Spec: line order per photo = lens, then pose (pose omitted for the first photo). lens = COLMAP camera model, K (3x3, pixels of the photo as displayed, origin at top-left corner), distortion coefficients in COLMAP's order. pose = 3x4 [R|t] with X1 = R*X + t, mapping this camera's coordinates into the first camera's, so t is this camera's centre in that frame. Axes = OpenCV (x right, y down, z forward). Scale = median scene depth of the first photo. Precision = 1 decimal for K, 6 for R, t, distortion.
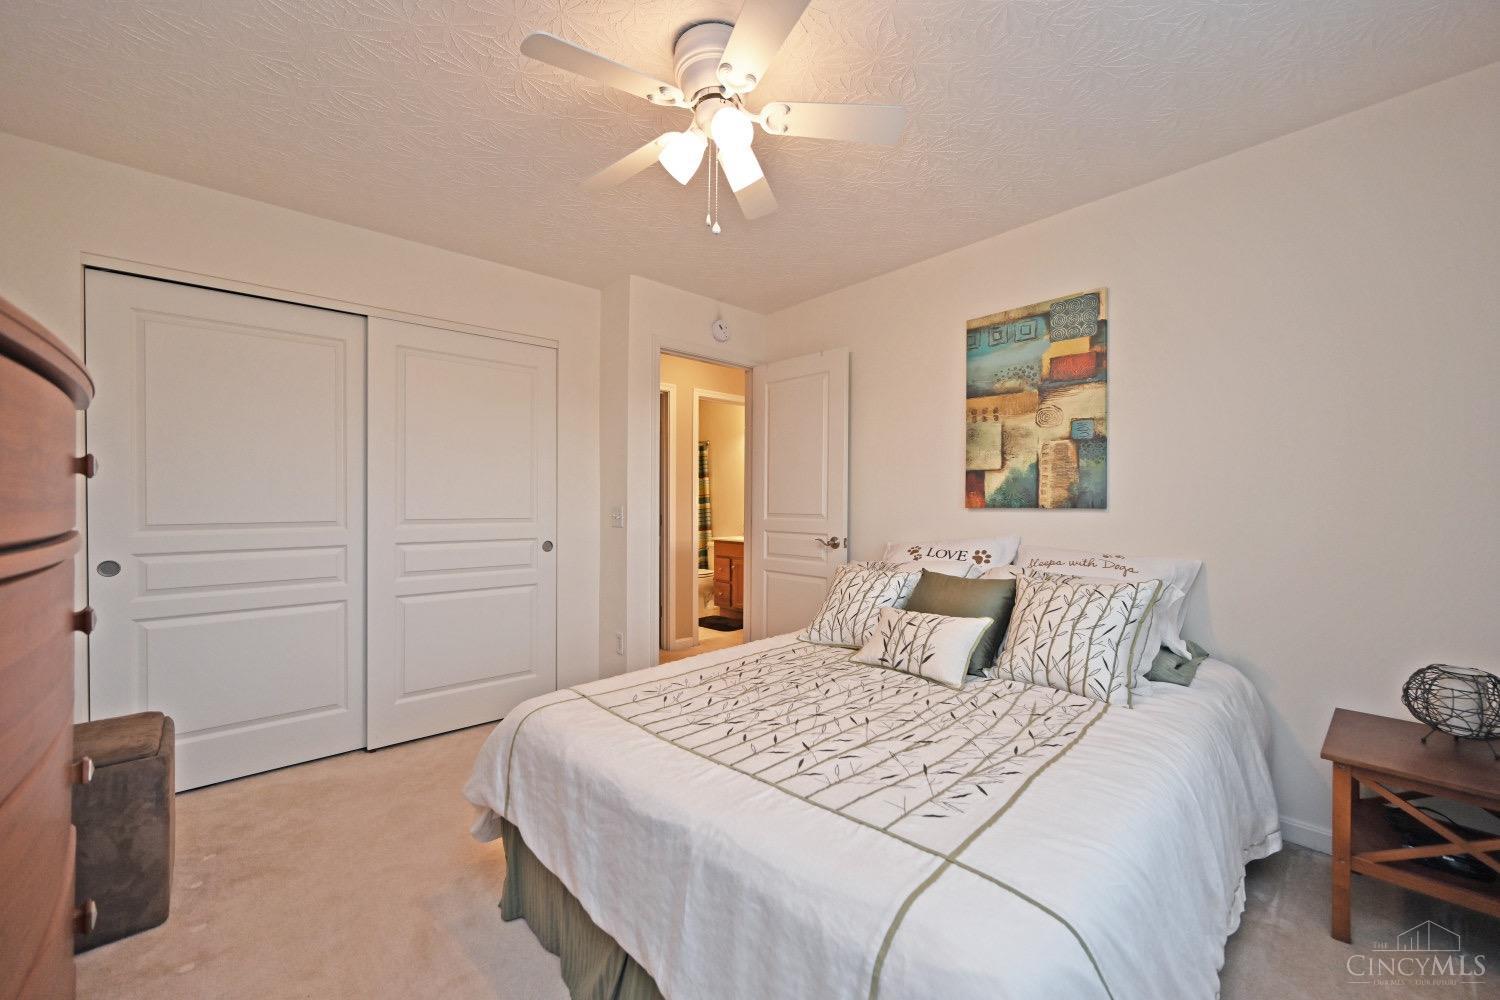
lens RADIAL K [[596.2, 0, 754.5], [0, 596.2, 505.1], [0, 0, 1]] dist [-0.000644, 0.000294]
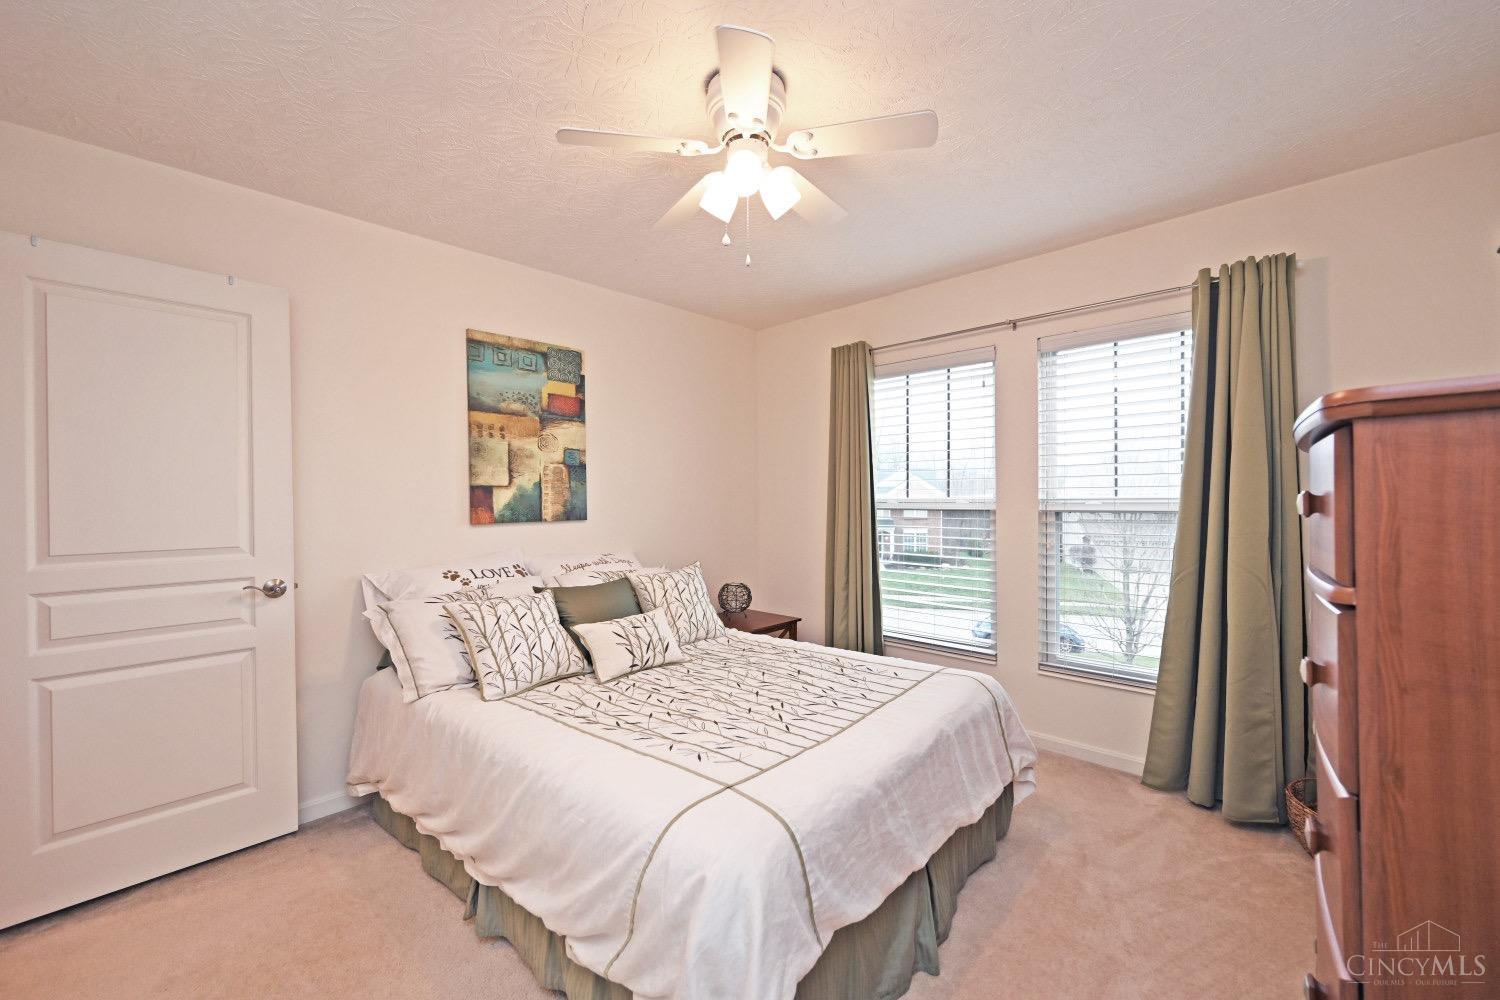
lens RADIAL K [[596.2, 0, 755.0], [0, 596.2, 498.3], [0, 0, 1]] dist [-0.000644, 0.000294]
pose [[-0.077424, 0.008301, 0.996964, -0.698848], [0.022309, 0.999729, -0.006591, -0.023509], [-0.996749, 0.021731, -0.077589, 0.690090]]
